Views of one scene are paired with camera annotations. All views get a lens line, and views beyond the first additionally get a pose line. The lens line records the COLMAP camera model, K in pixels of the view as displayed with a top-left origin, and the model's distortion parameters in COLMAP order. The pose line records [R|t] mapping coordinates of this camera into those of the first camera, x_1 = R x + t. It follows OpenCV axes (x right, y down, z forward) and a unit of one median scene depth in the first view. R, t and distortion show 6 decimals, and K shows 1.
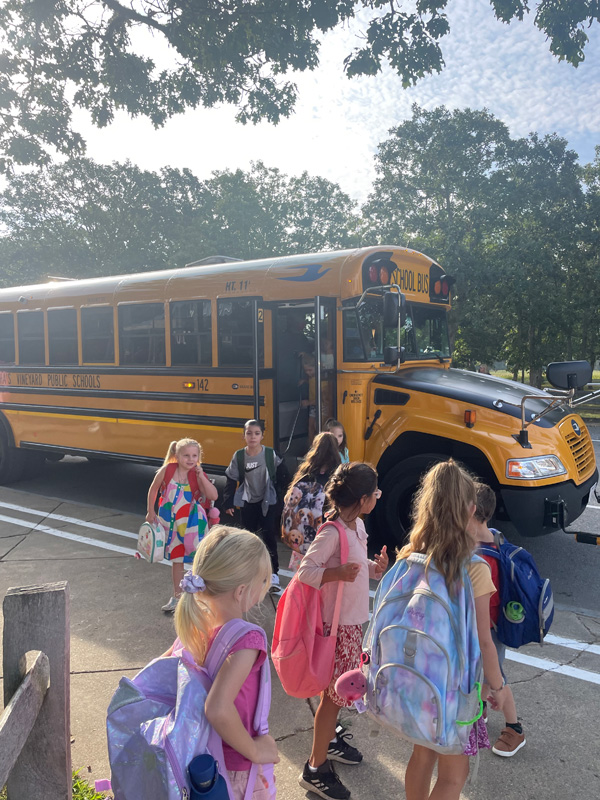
lens RADIAL K [[614.0, 0, 304.7], [0, 614.0, 397.8], [0, 0, 1]] dist [0.075921, -0.103903]
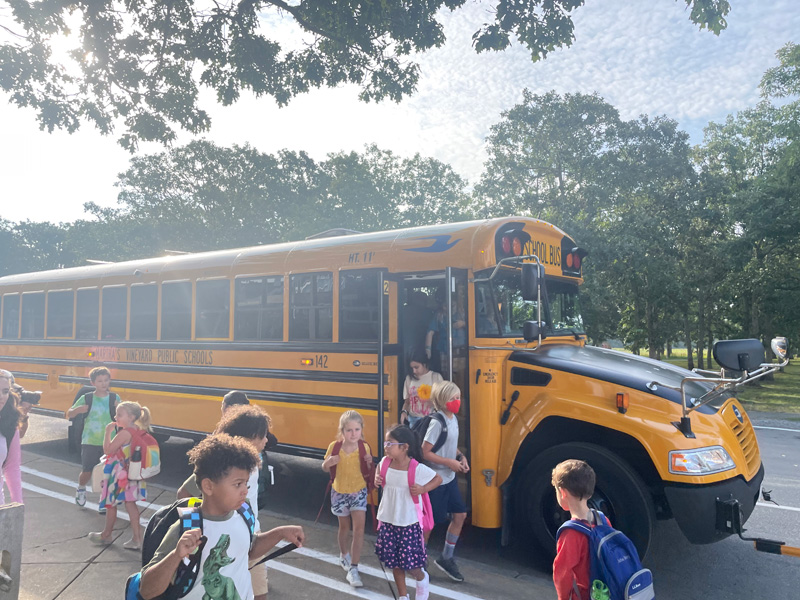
lens RADIAL K [[614.0, 0, 396.1], [0, 614.0, 284.9], [0, 0, 1]] dist [0.075921, -0.103903]
pose [[0.999647, 0.003550, -0.026334, -0.022817], [-0.007307, 0.989557, -0.143958, -0.002049], [0.025547, 0.144099, 0.989233, 0.049738]]
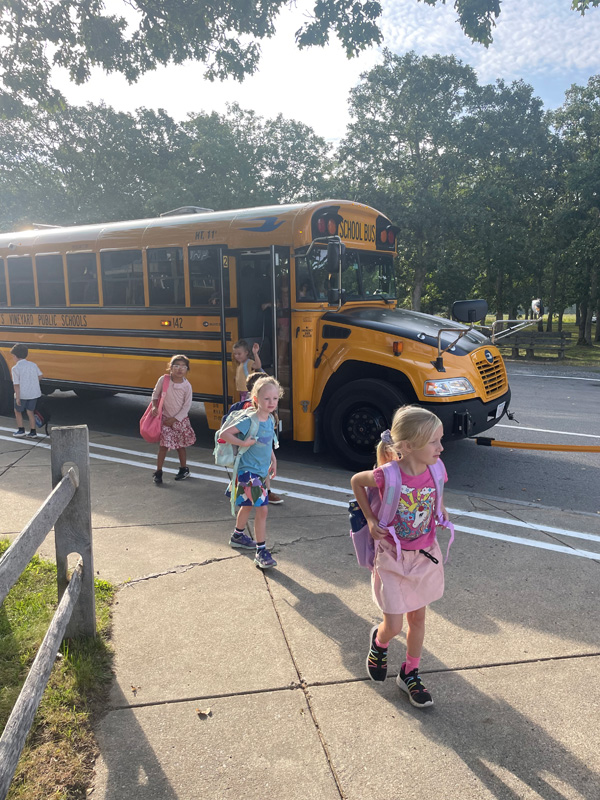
lens RADIAL K [[614.0, 0, 304.7], [0, 614.0, 397.8], [0, 0, 1]] dist [0.075921, -0.103903]
pose [[0.999630, -0.005874, 0.026575, 0.032503], [0.003526, 0.996154, 0.087546, 0.014864], [-0.026987, -0.087420, 0.995806, -0.133576]]
